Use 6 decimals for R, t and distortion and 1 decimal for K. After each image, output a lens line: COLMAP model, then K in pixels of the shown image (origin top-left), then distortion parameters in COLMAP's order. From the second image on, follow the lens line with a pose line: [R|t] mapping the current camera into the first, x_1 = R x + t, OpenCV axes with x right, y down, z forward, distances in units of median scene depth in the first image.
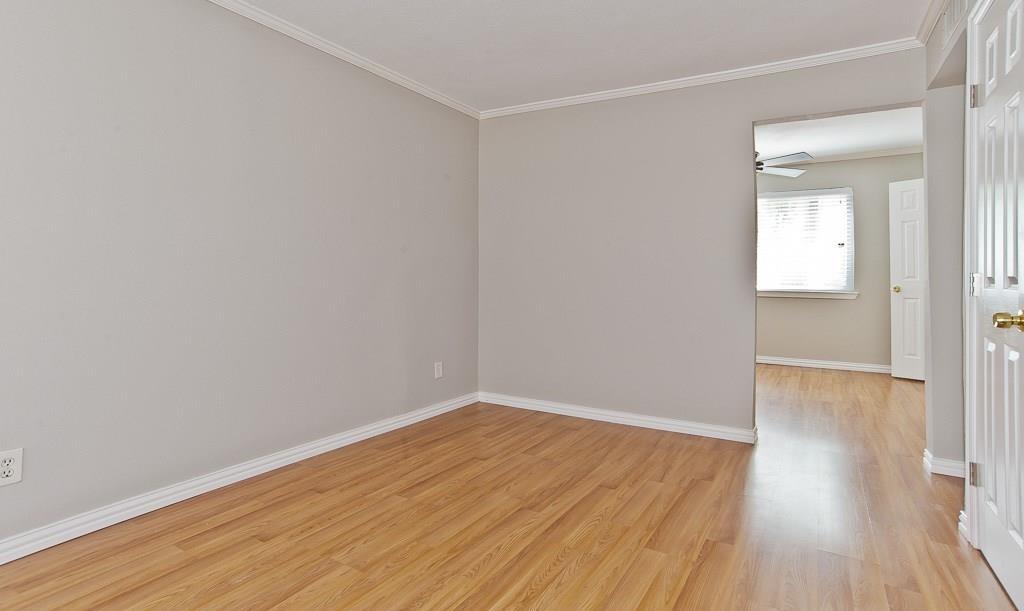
lens RADIAL K [[516.9, 0, 511.7], [0, 516.9, 277.7], [0, 0, 1]] dist [-0.077472, 0.029243]
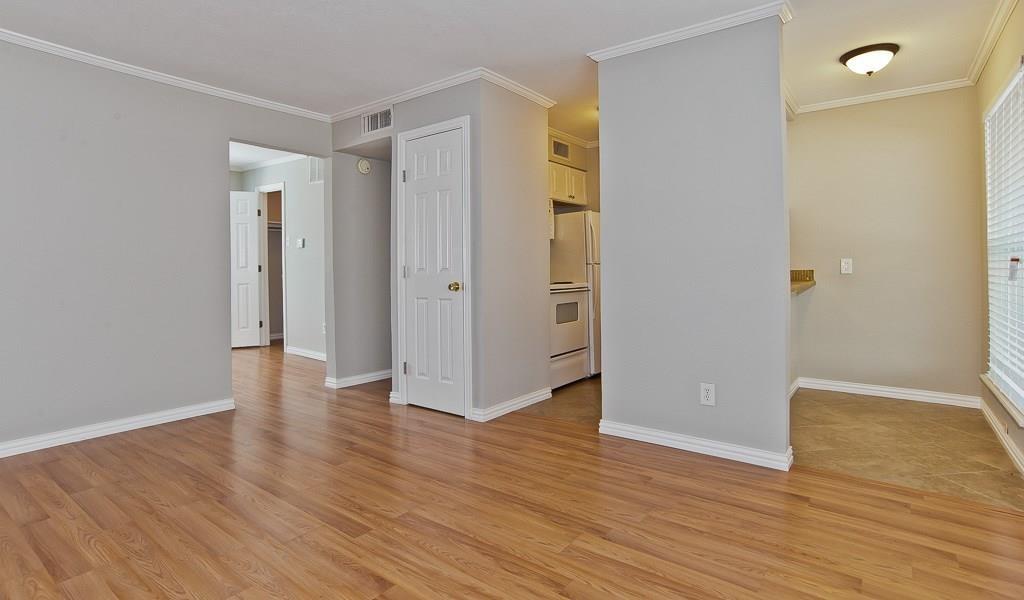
lens RADIAL K [[515.2, 0, 526.4], [0, 515.2, 259.4], [0, 0, 1]] dist [-0.022863, 0.001140]
pose [[0.069321, 0.010357, 0.997541, -0.844501], [0.006463, 0.999920, -0.010830, -0.004347], [-0.997573, 0.007198, 0.069248, 0.298417]]
